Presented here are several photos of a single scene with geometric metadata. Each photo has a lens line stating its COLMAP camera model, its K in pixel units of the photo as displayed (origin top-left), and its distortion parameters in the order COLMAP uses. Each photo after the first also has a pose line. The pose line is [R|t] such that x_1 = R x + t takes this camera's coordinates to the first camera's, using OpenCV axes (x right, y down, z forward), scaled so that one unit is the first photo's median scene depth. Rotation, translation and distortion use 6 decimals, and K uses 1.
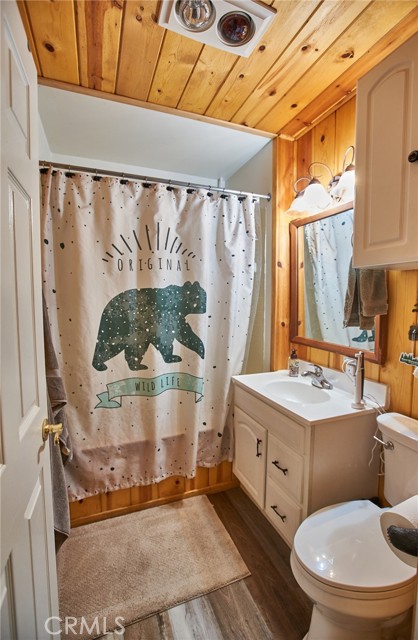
lens RADIAL K [[295.7, 0, 209.0], [0, 295.7, 320.0], [0, 0, 1]] dist [-0.000523, -0.000042]
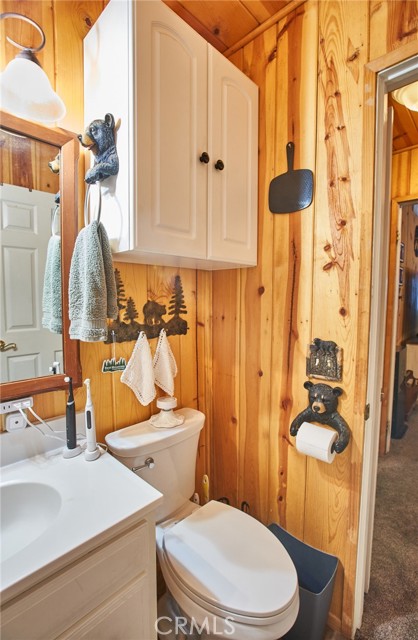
lens RADIAL K [[295.7, 0, 209.0], [0, 295.7, 320.0], [0, 0, 1]] dist [-0.000523, -0.000042]
pose [[-0.415769, -0.065786, 0.907088, -0.211384], [0.068139, 0.992324, 0.103199, -0.068919], [-0.906914, 0.104715, -0.408095, 1.088351]]
